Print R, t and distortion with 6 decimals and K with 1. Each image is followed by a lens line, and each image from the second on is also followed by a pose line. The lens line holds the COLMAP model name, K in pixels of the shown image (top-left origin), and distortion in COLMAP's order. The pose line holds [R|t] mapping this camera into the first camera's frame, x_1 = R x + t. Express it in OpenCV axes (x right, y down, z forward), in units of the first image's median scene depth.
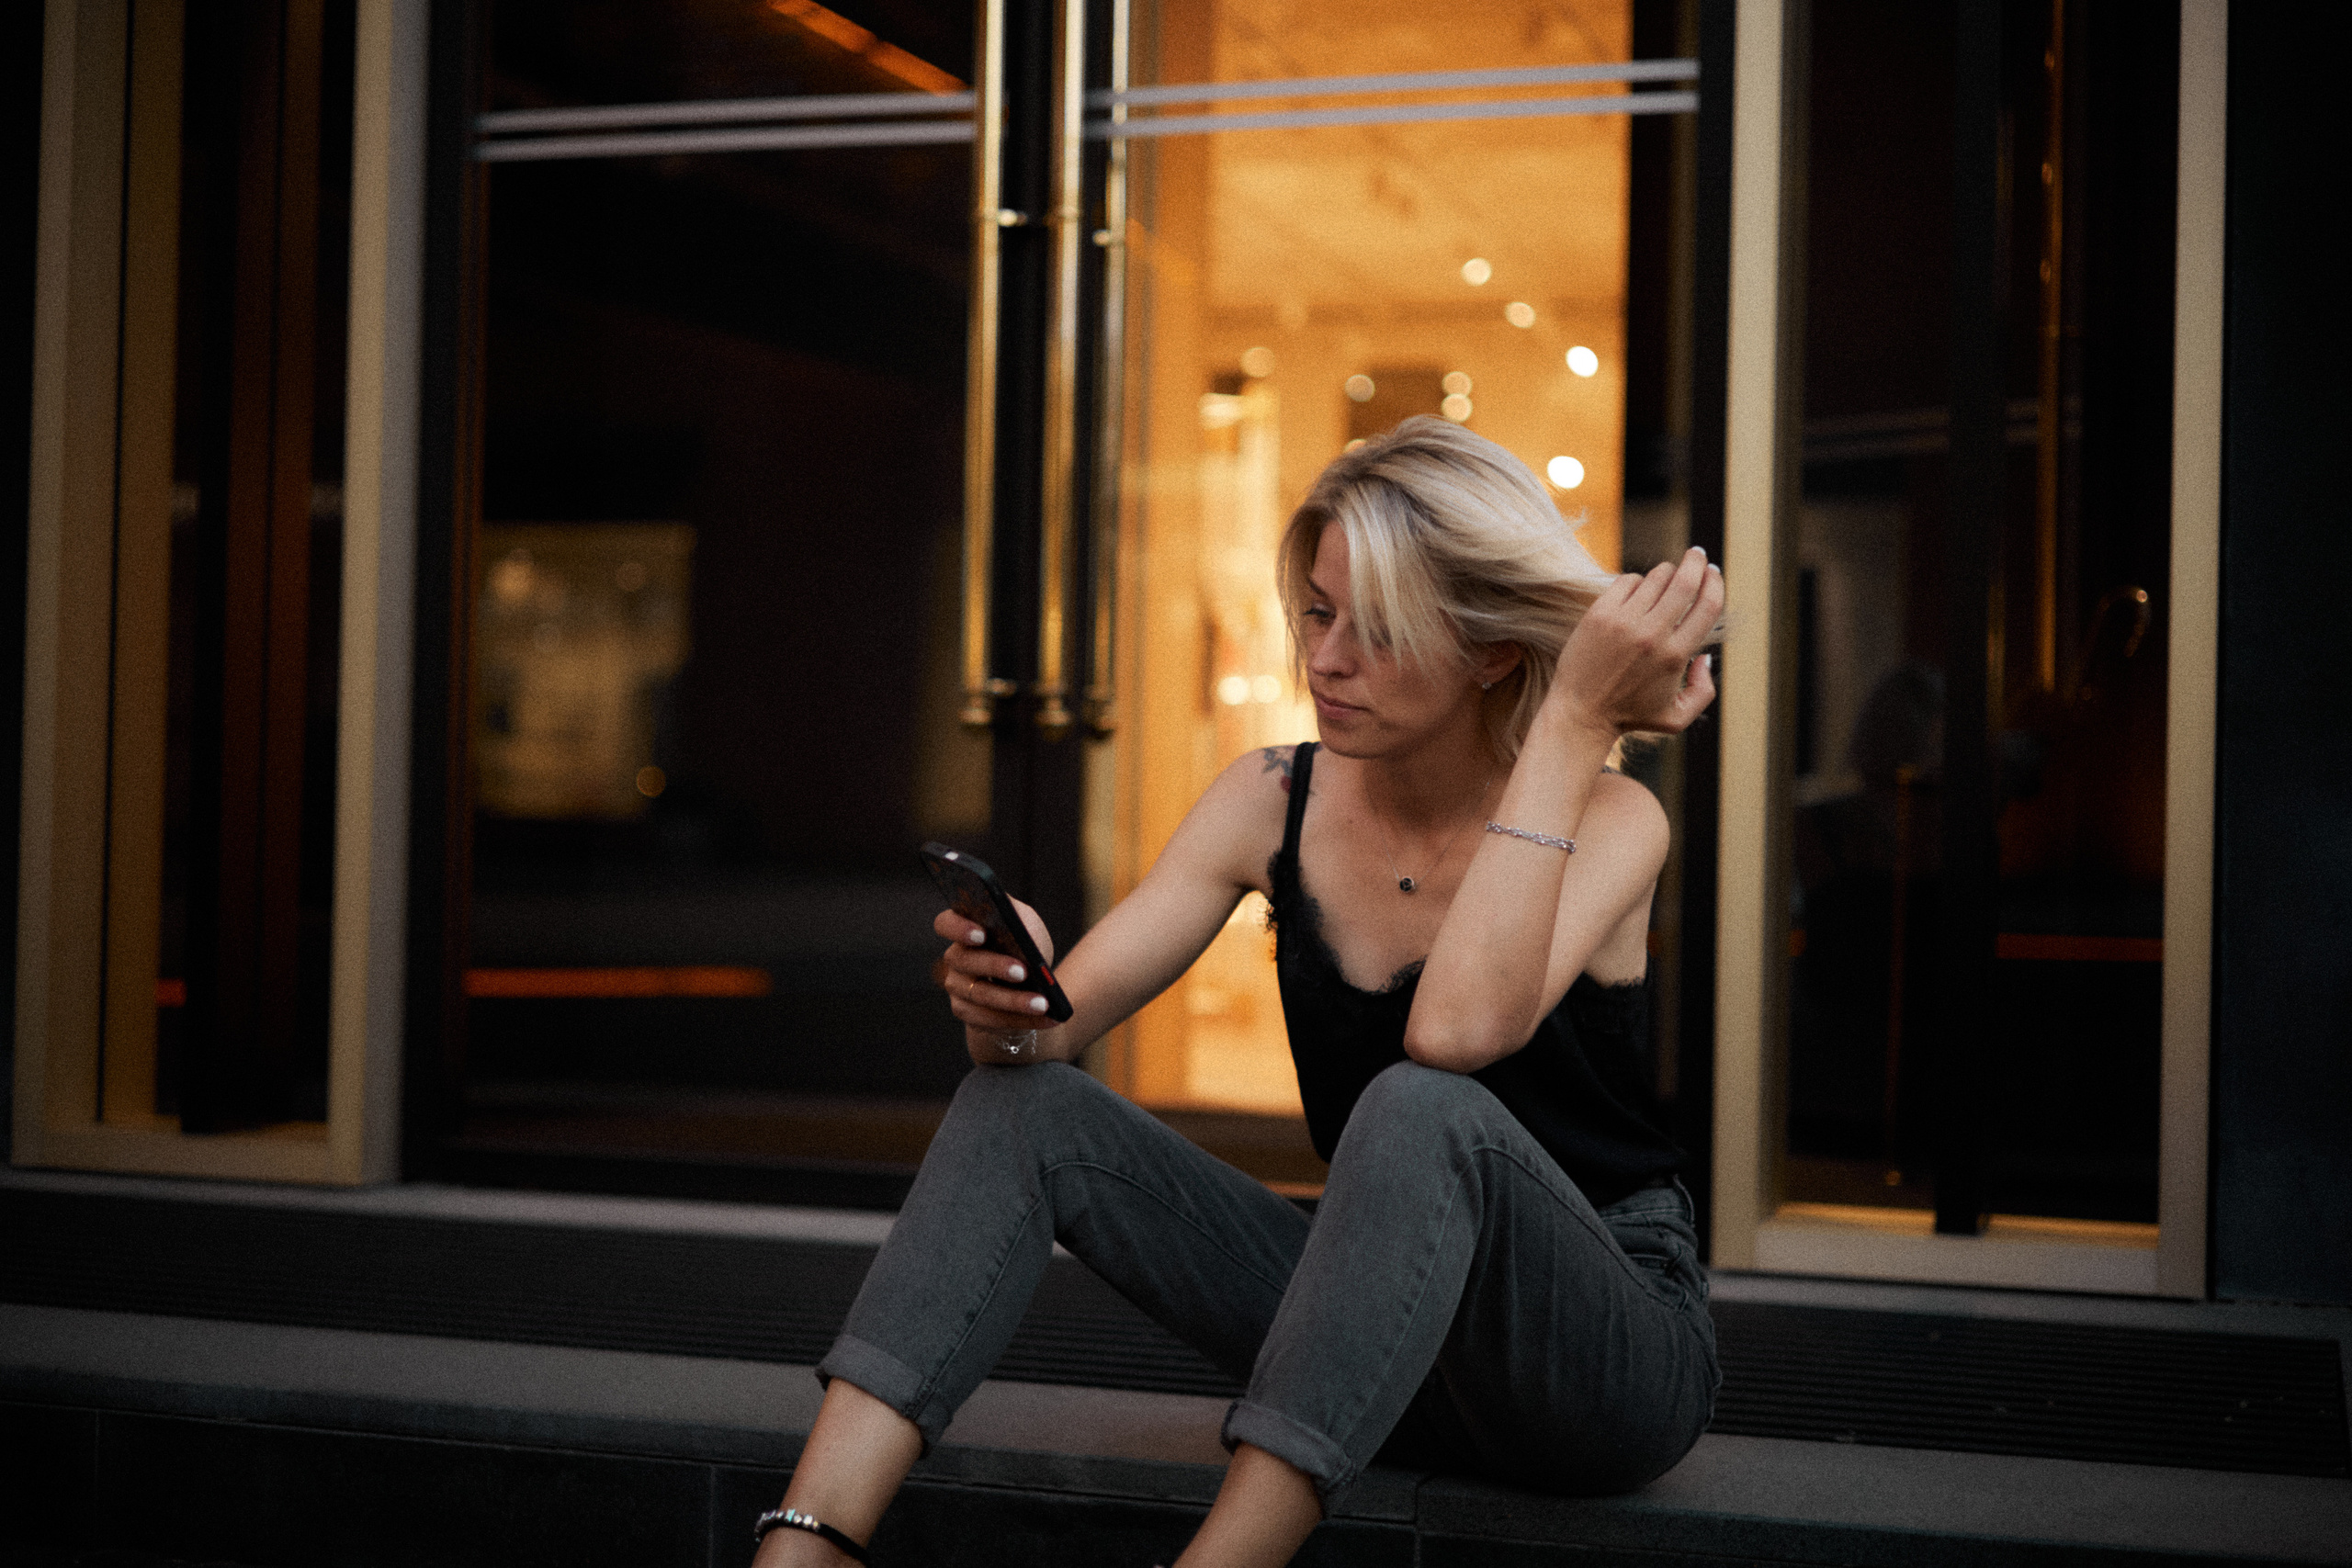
lens RADIAL K [[3315.5, 0, 1180.2], [0, 3315.5, 735.6], [0, 0, 1]] dist [0.022286, -0.056692]
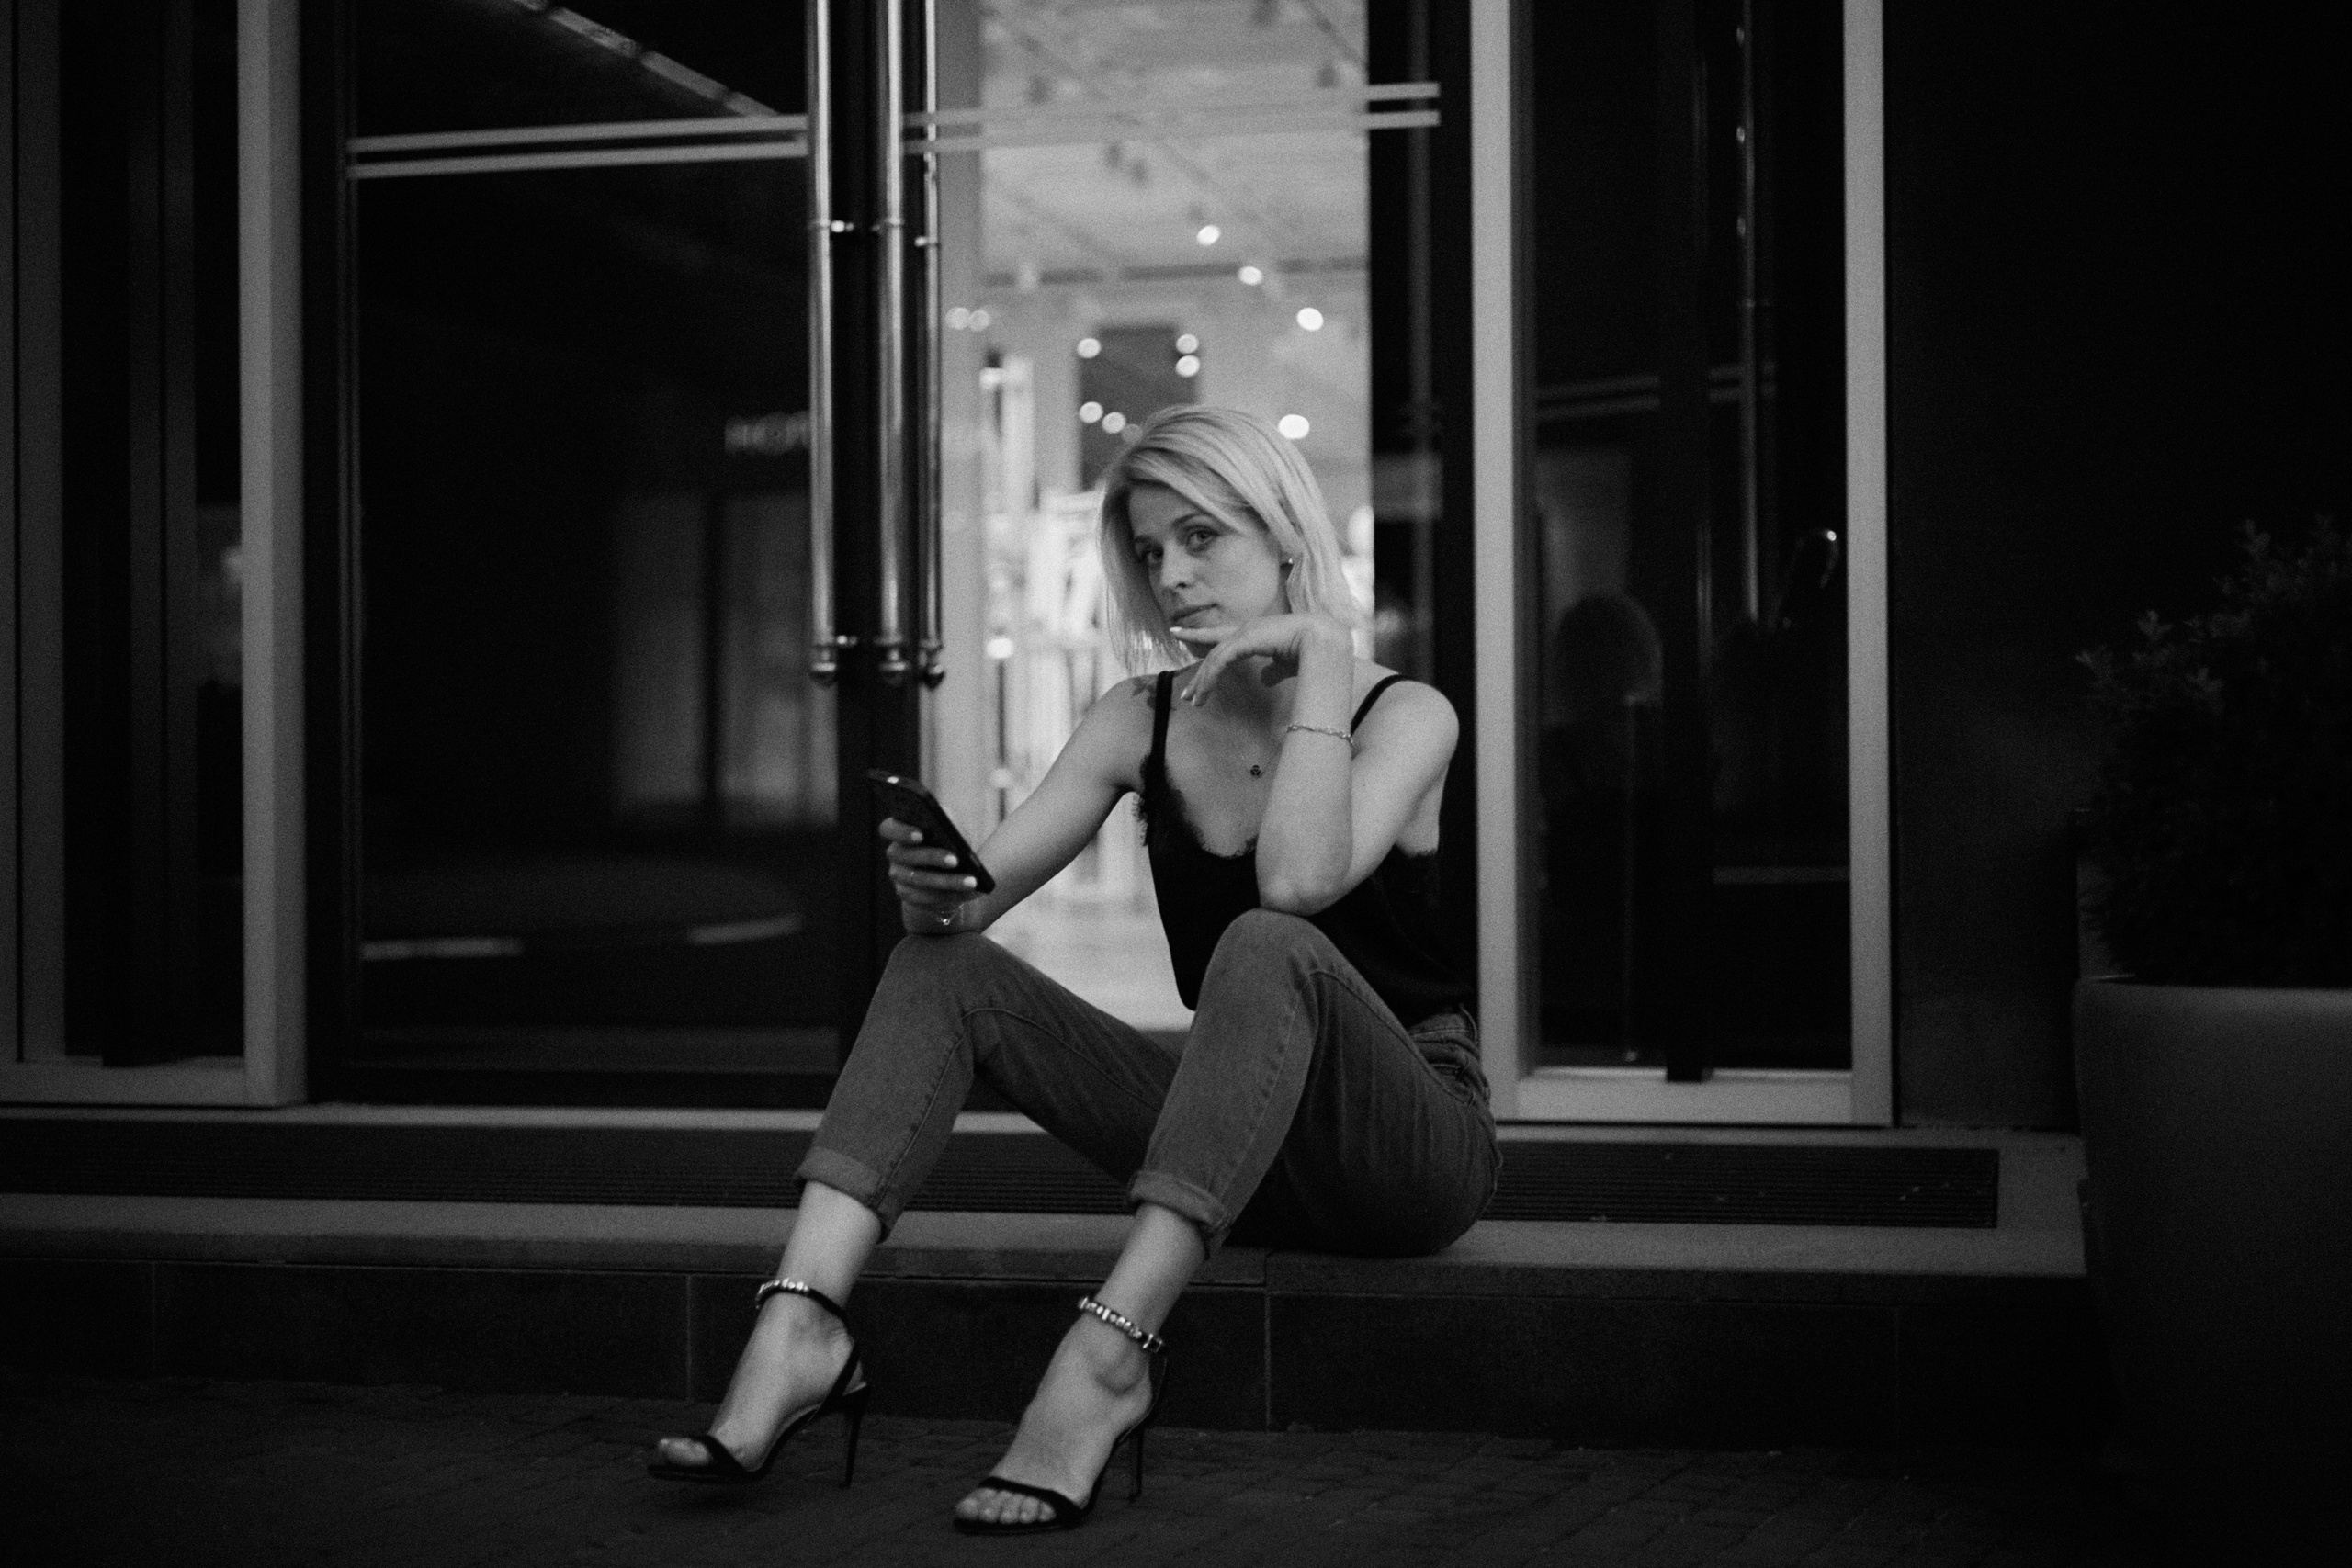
lens RADIAL K [[3443.7, 0, 1170.0], [0, 3443.7, 727.9], [0, 0, 1]] dist [0.020085, 0.033768]
pose [[0.996240, -0.029359, 0.081515, -0.042480], [0.028681, 0.999544, 0.009475, 0.007498], [-0.081756, -0.007101, 0.996627, -0.194622]]
